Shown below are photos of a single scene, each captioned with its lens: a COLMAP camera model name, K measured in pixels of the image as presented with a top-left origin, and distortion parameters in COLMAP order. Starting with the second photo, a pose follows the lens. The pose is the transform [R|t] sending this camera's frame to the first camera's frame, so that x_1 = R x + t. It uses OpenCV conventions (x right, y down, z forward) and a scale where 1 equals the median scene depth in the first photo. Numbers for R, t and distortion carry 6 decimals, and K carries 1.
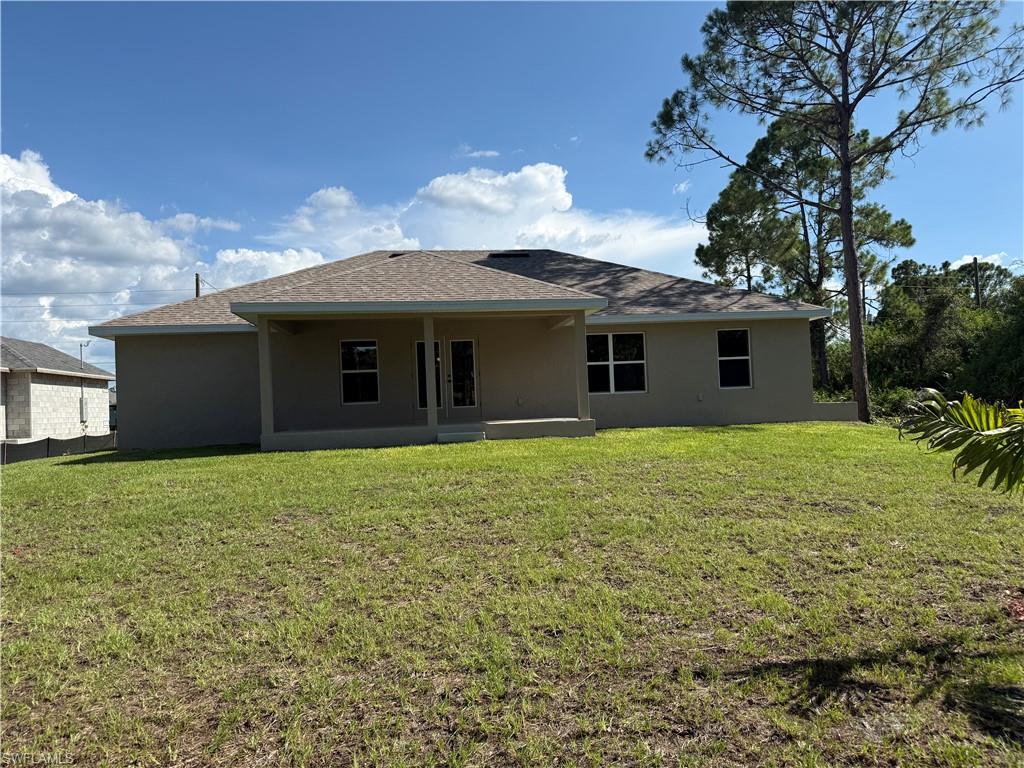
lens RADIAL K [[724.7, 0, 512.0], [0, 724.7, 384.0], [0, 0, 1]] dist [0.109290, -0.160247]
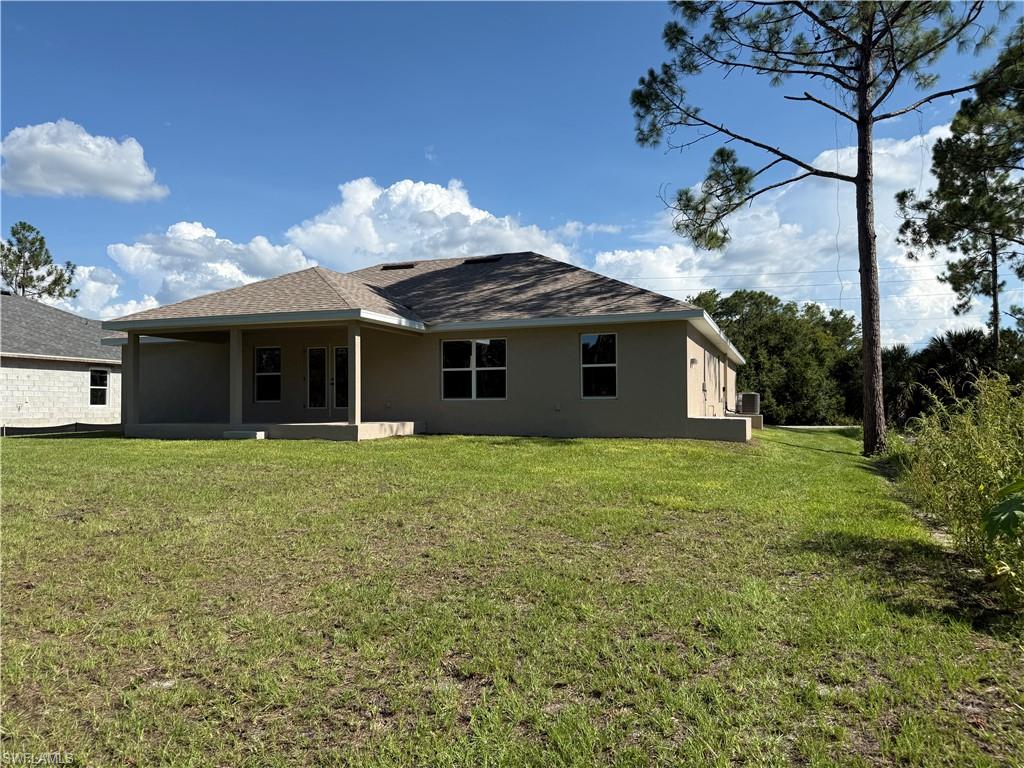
lens RADIAL K [[724.7, 0, 512.0], [0, 724.7, 384.0], [0, 0, 1]] dist [0.109290, -0.160247]
pose [[0.867671, 0.021973, -0.496653, 0.507247], [-0.017478, 0.999753, 0.013697, -0.017360], [0.496832, -0.003204, 0.867841, 0.123701]]
